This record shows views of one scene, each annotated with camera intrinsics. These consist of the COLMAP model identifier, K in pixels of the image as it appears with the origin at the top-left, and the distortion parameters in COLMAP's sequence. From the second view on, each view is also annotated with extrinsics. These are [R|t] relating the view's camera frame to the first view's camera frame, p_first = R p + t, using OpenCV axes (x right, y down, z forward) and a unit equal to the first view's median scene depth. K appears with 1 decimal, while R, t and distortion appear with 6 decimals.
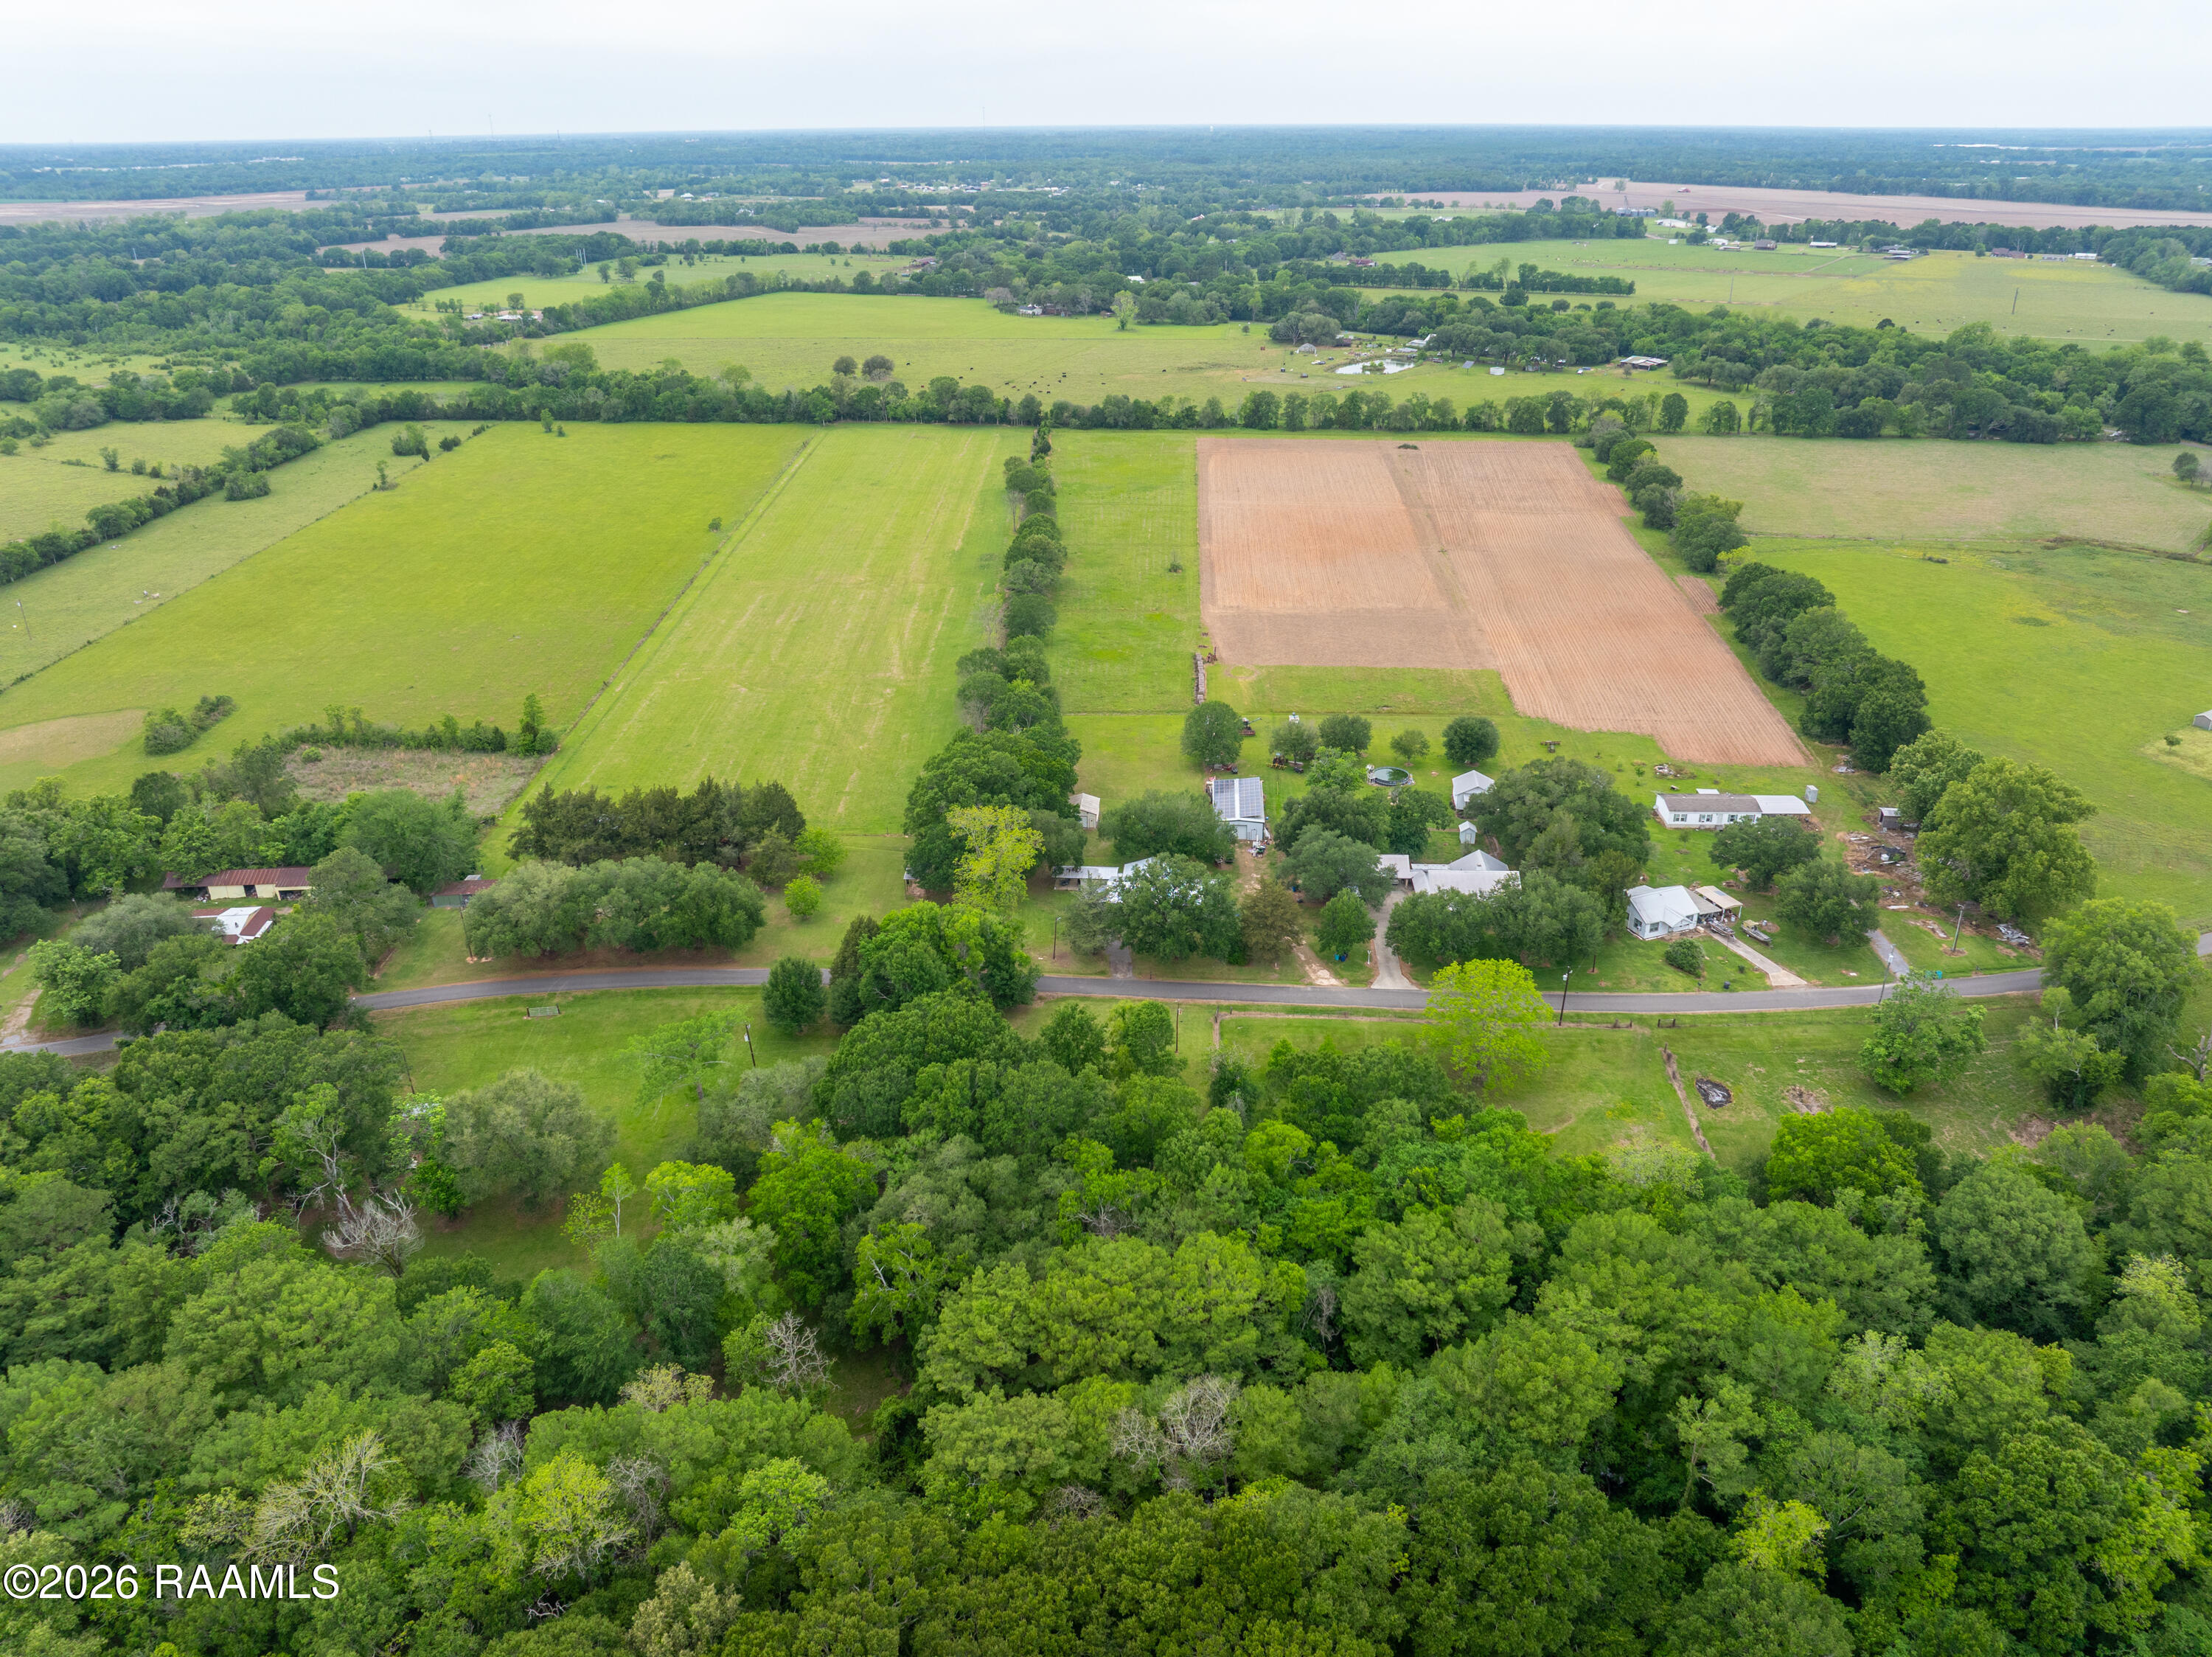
lens RADIAL K [[1548.4, 0, 1114.2], [0, 1548.4, 823.4], [0, 0, 1]] dist [-0.054117, 0.020360]
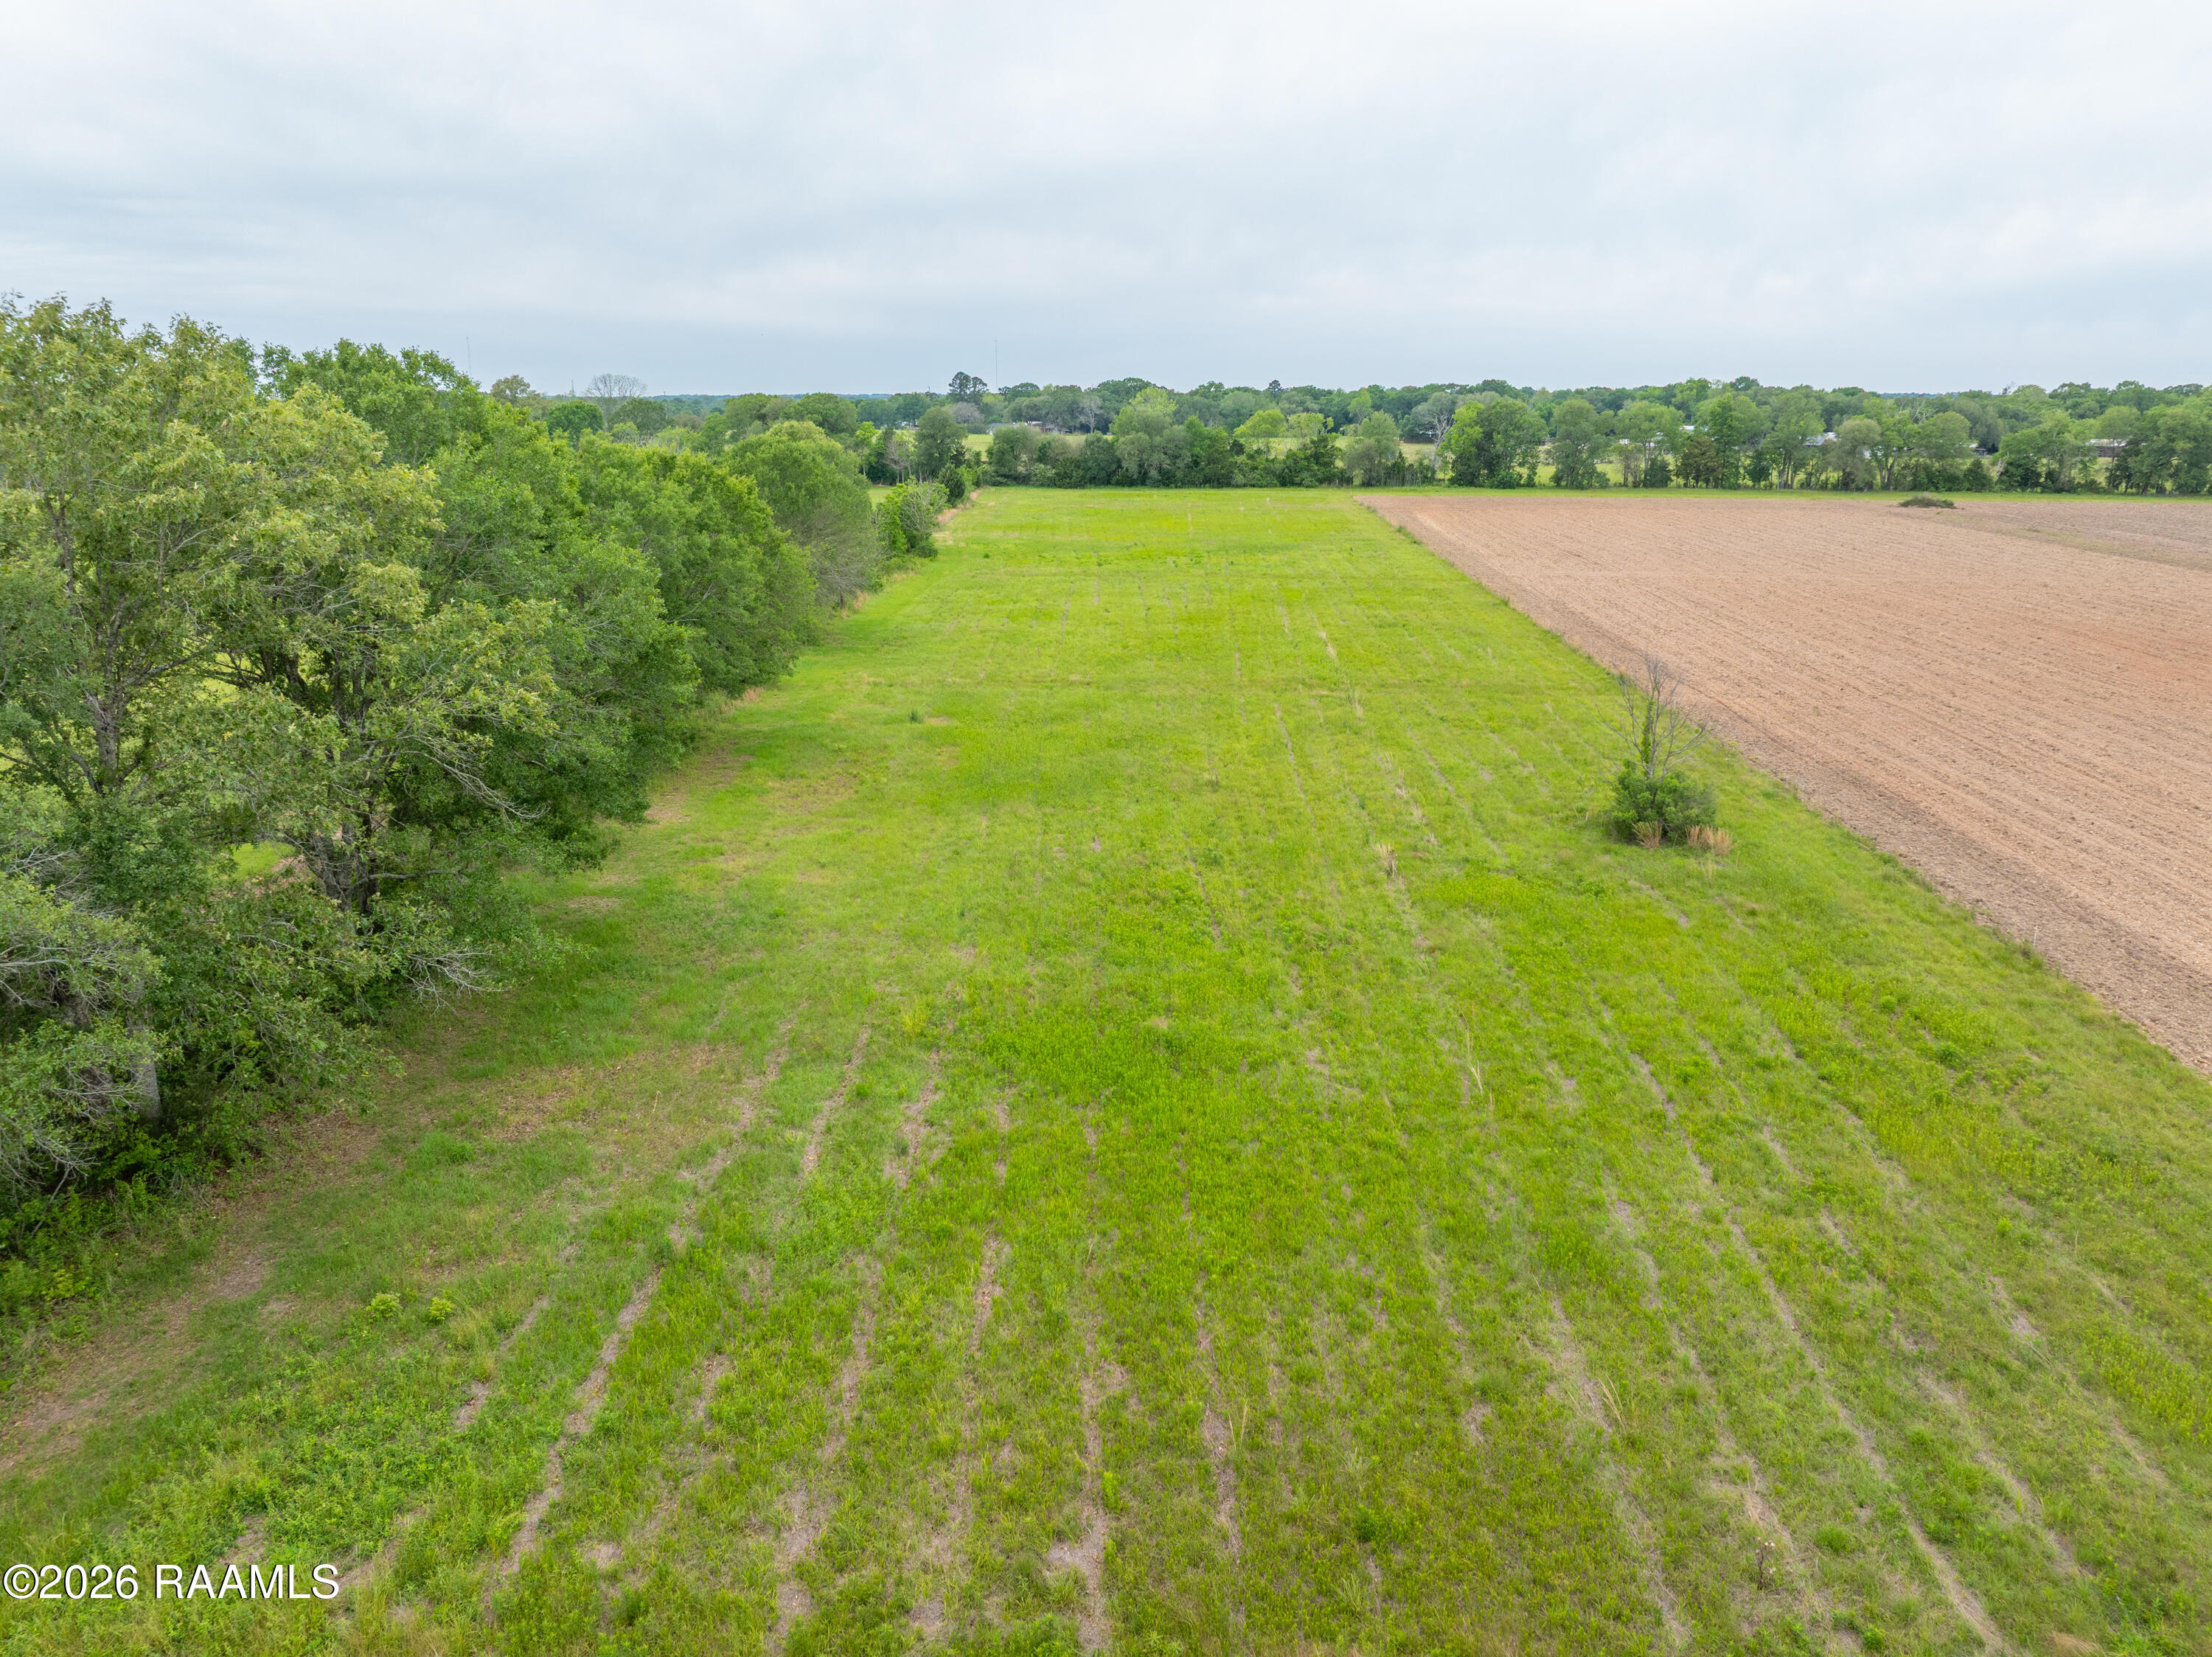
lens RADIAL K [[1548.4, 0, 1114.2], [0, 1548.4, 823.4], [0, 0, 1]] dist [-0.054117, 0.020360]
pose [[0.999859, 0.015090, -0.007366, -0.001712], [-0.016090, 0.986441, -0.163323, -0.086384], [0.004802, 0.163418, 0.986545, 0.527616]]
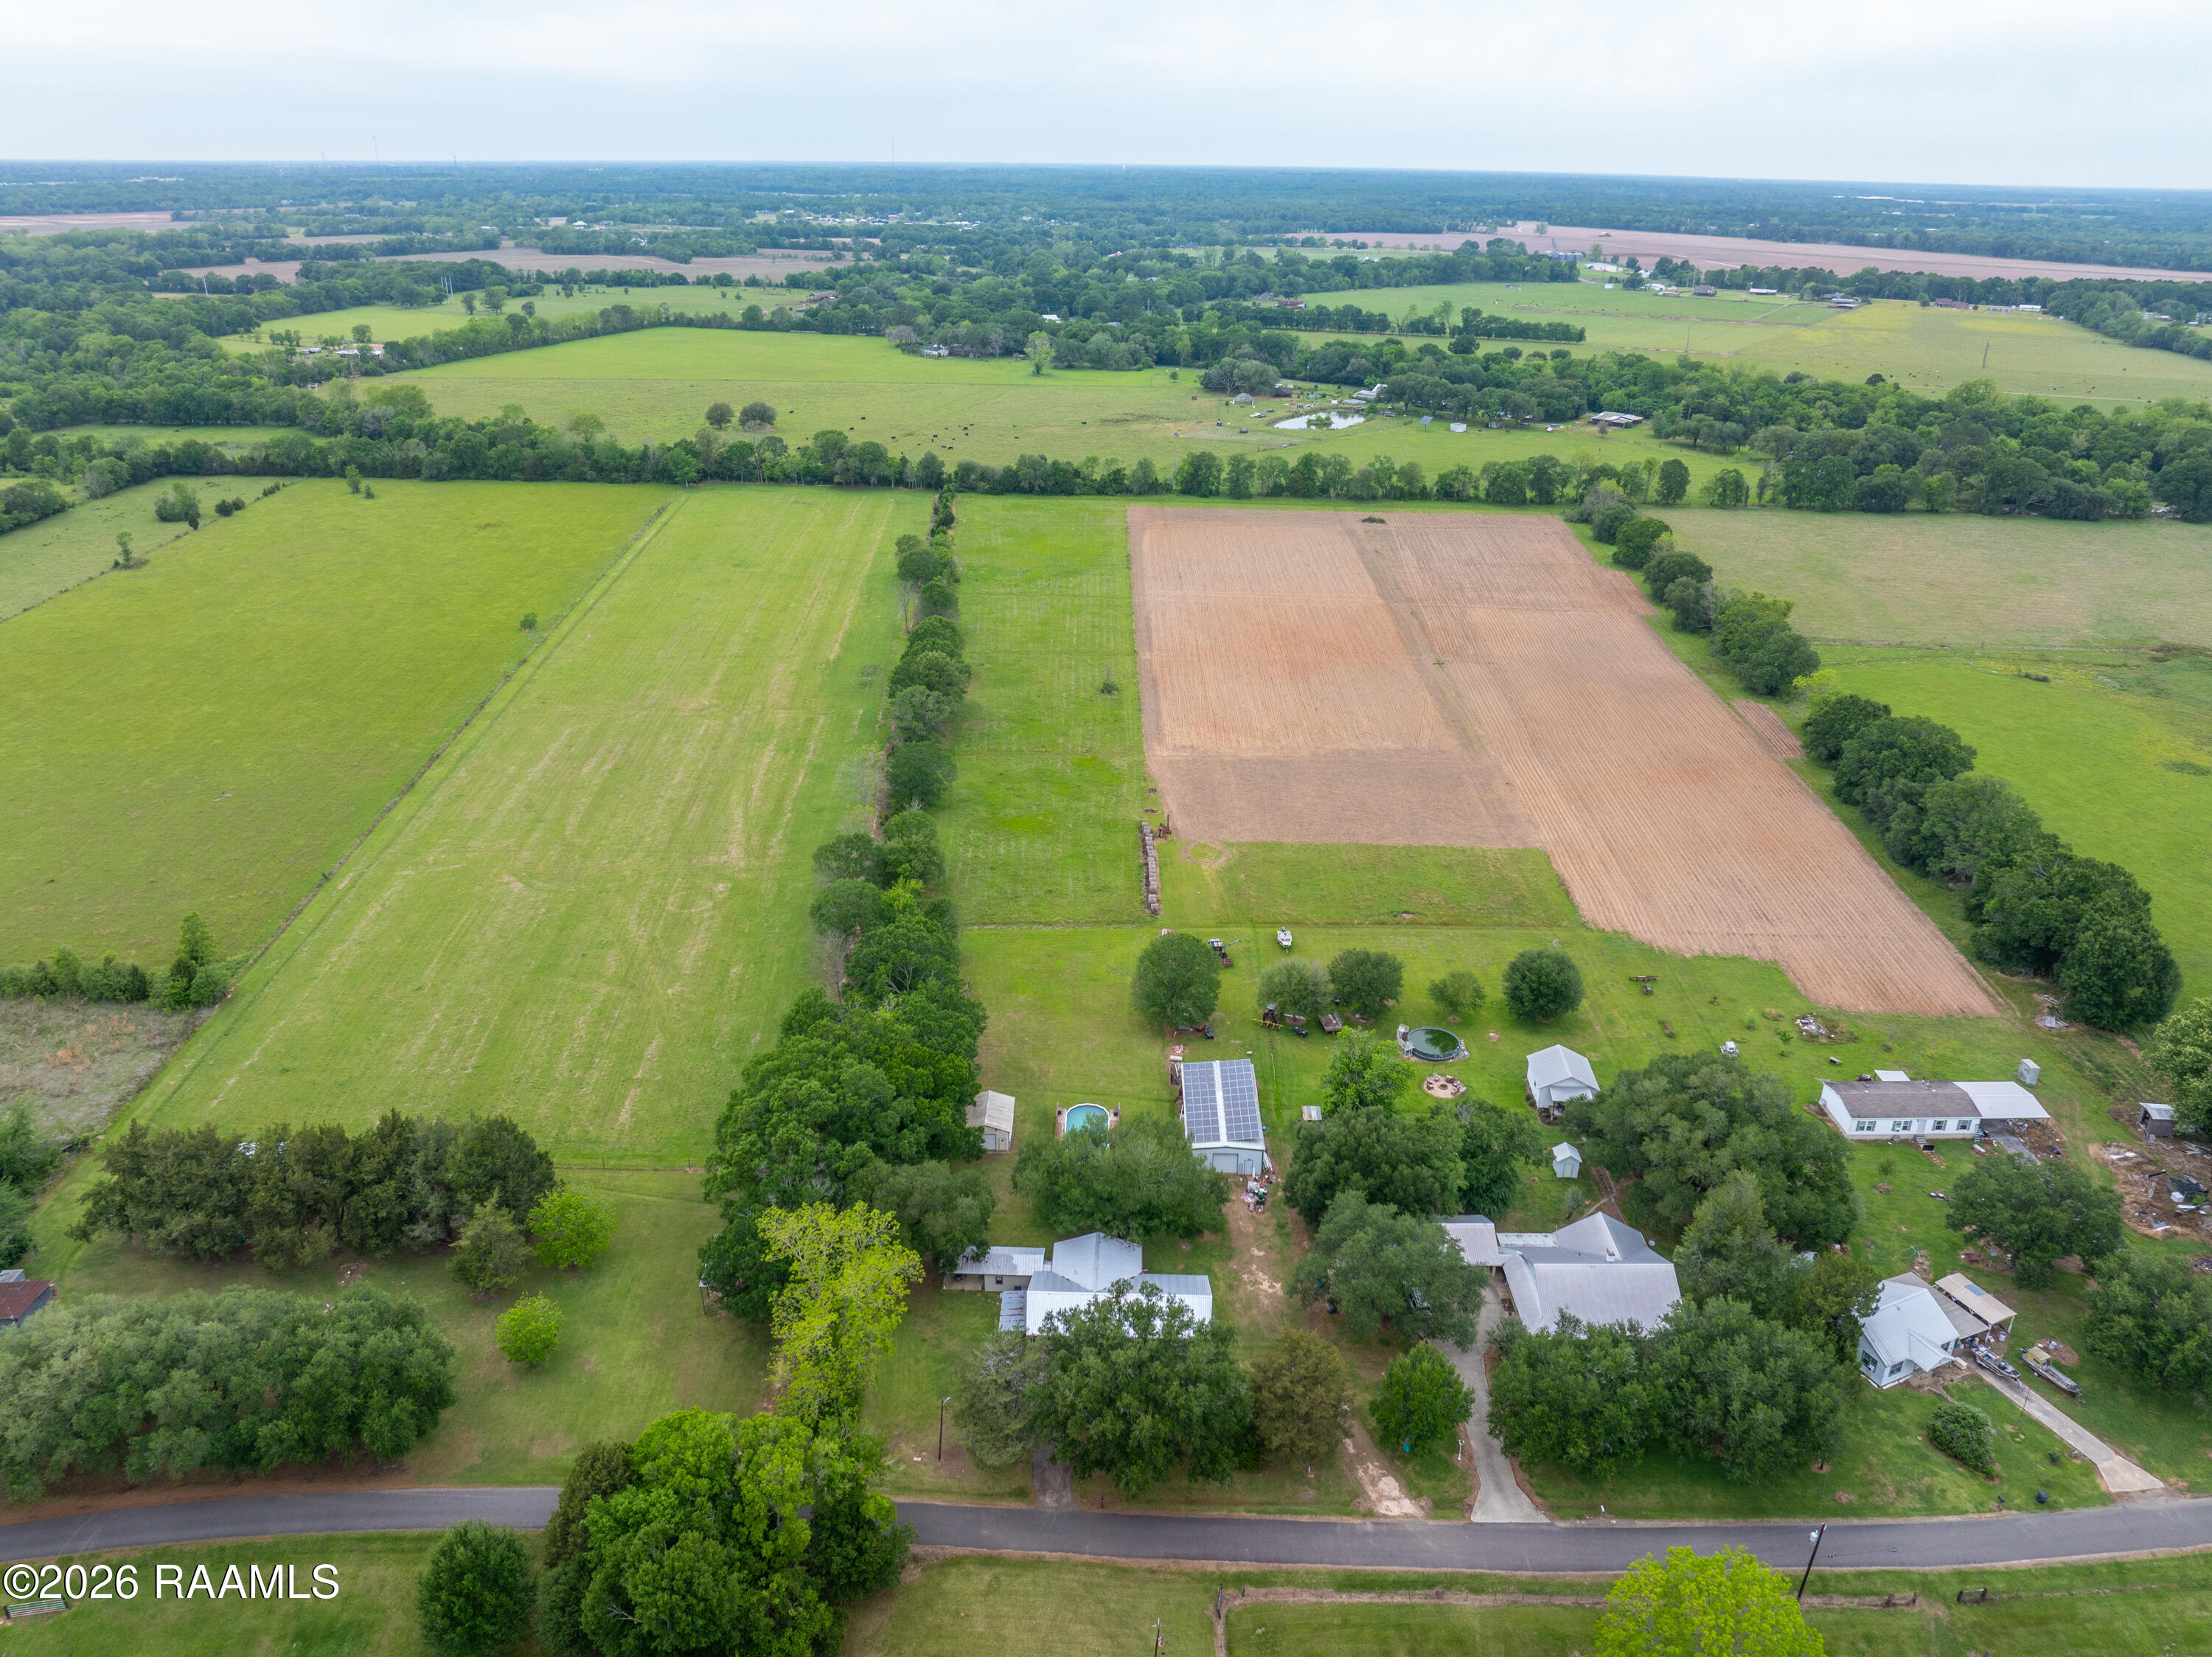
lens RADIAL K [[1548.4, 0, 1114.2], [0, 1548.4, 823.4], [0, 0, 1]] dist [-0.054117, 0.020360]
pose [[0.998420, -0.002855, 0.056121, -0.001376], [0.004082, 0.999755, -0.021754, -0.047572], [-0.056045, 0.021949, 0.998187, 0.128629]]
